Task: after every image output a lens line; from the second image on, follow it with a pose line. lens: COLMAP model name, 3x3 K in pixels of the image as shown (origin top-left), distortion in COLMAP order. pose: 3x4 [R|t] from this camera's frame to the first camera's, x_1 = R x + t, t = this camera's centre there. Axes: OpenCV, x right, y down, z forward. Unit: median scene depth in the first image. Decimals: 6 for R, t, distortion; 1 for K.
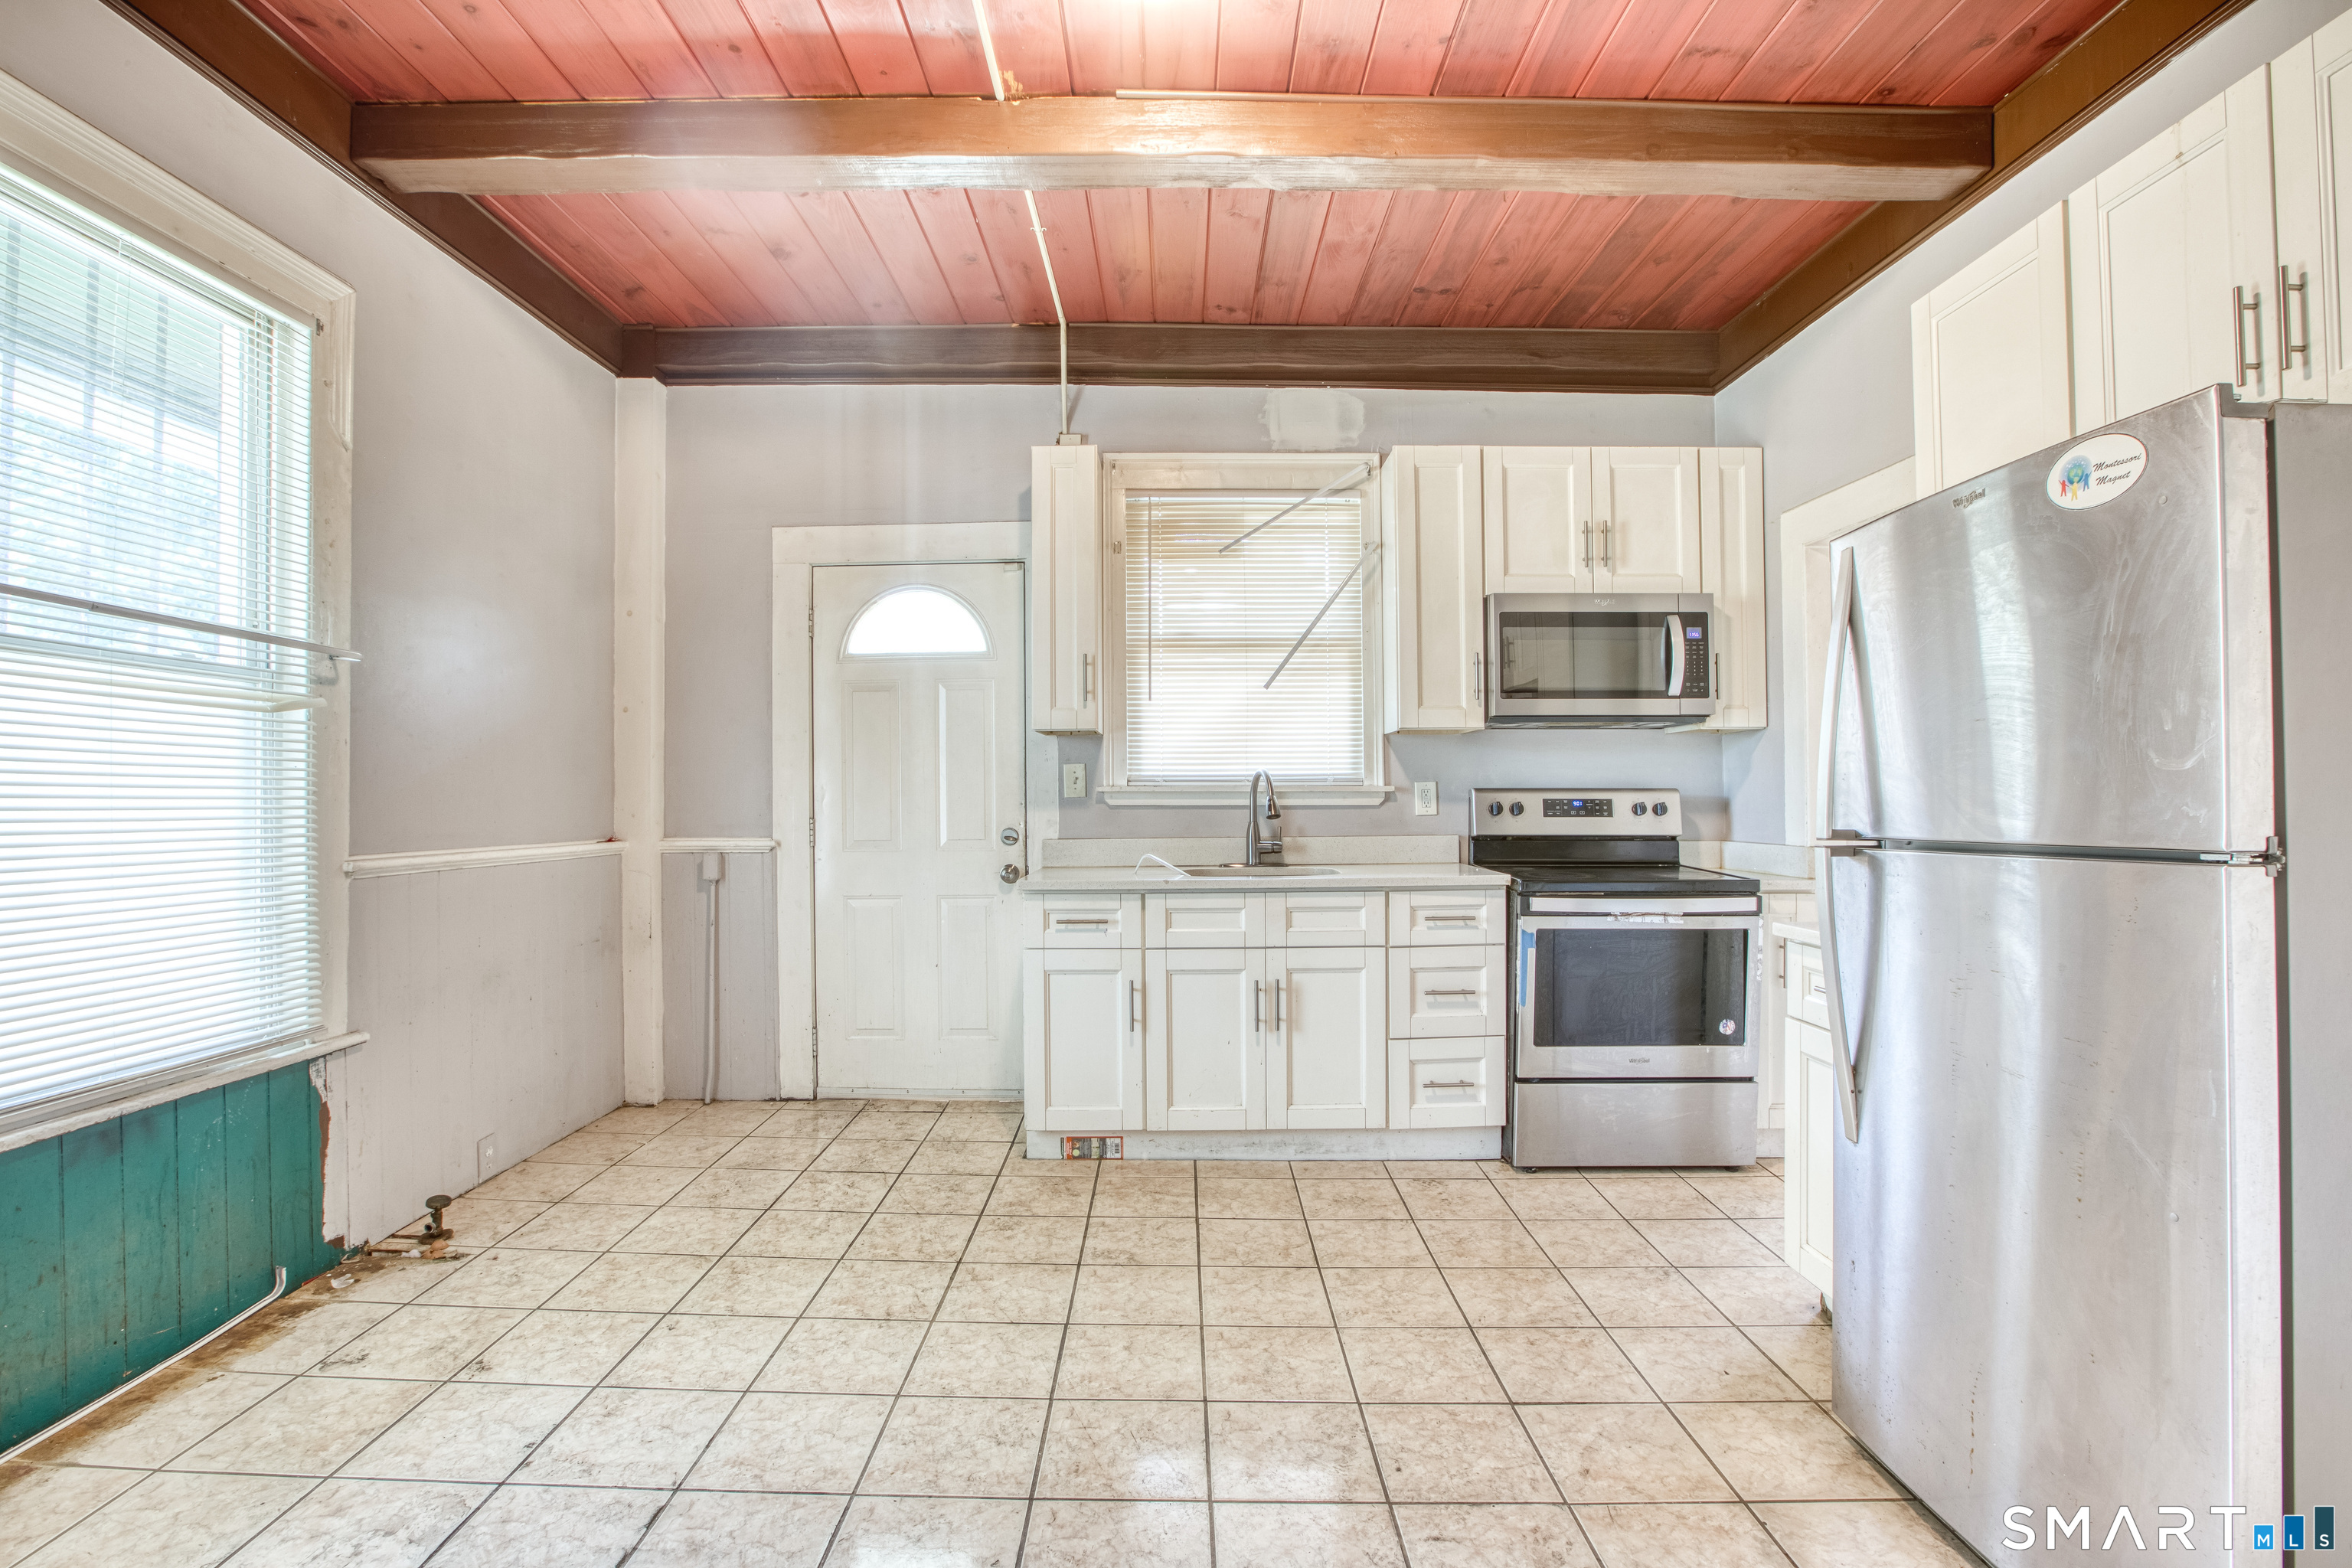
lens RADIAL K [[1071.0, 0, 1171.7], [0, 1071.0, 792.8], [0, 0, 1]] dist [-0.003096, -0.001025]
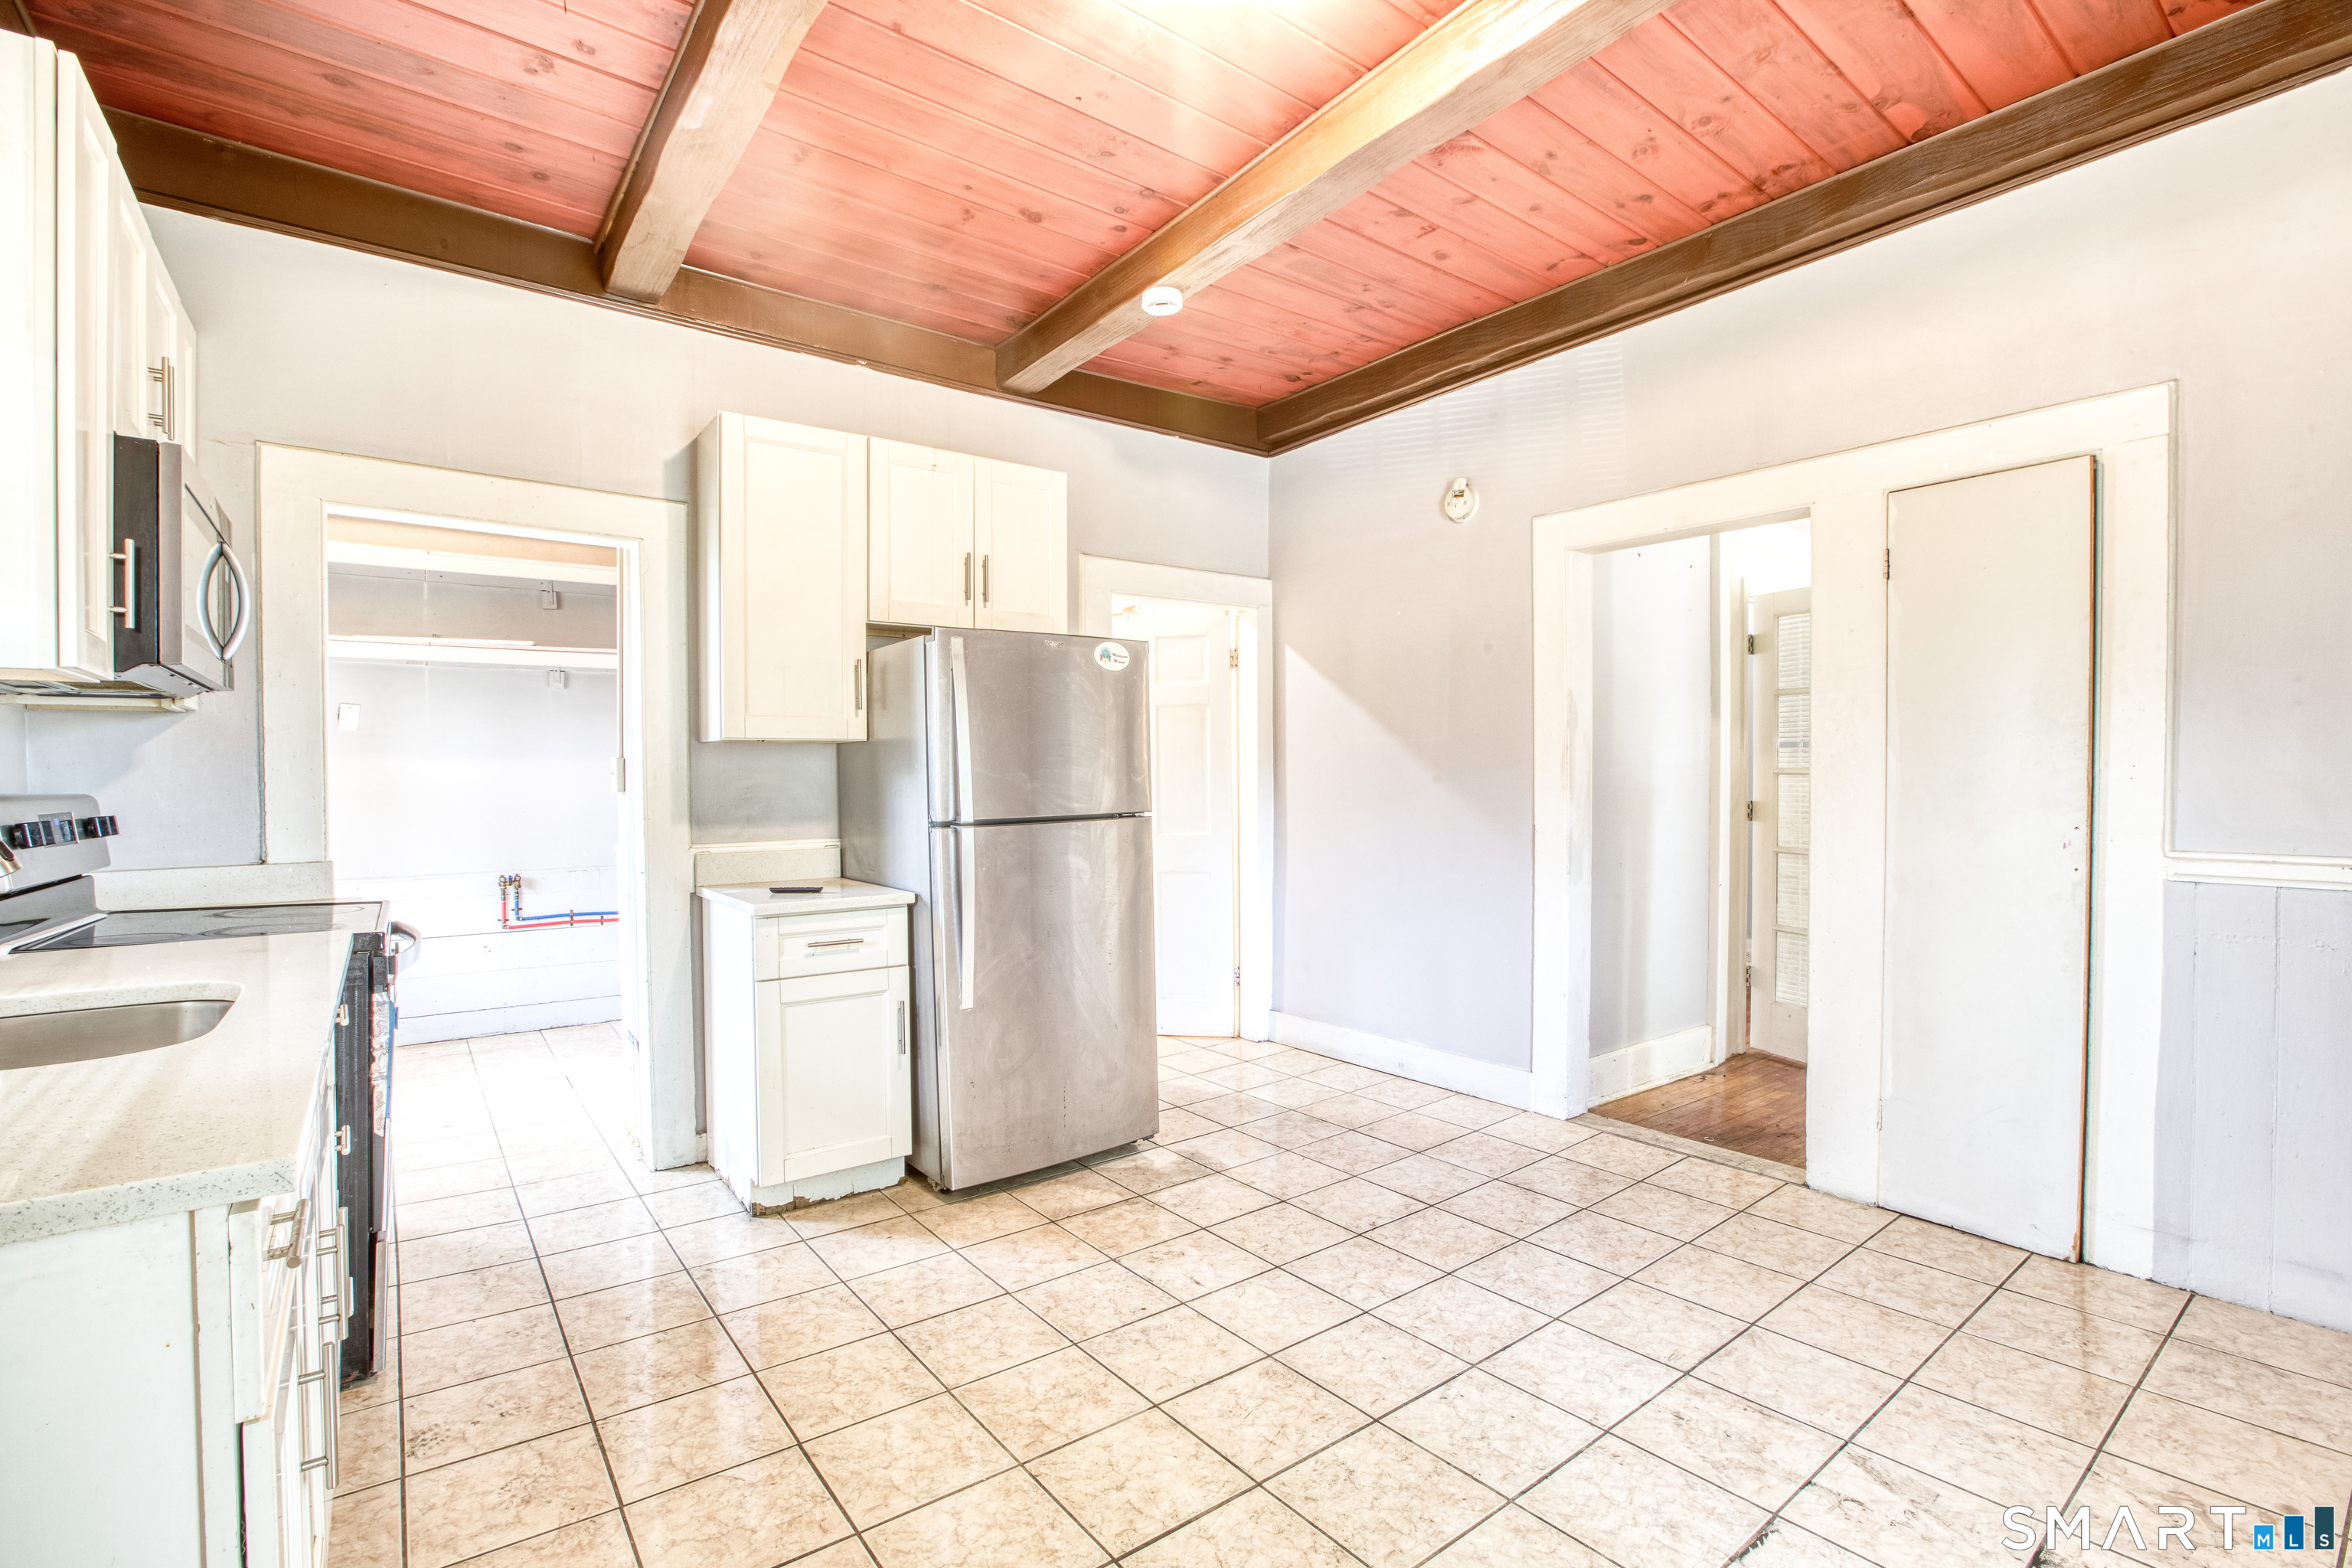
lens RADIAL K [[1067.8, 0, 1203.7], [0, 1067.8, 789.3], [0, 0, 1]] dist [0.001848, 0.001290]
pose [[-0.625691, -0.002183, 0.780068, -0.838864], [-0.003254, 0.999995, 0.000188, -0.002975], [-0.780064, -0.002420, -0.625695, 1.734156]]
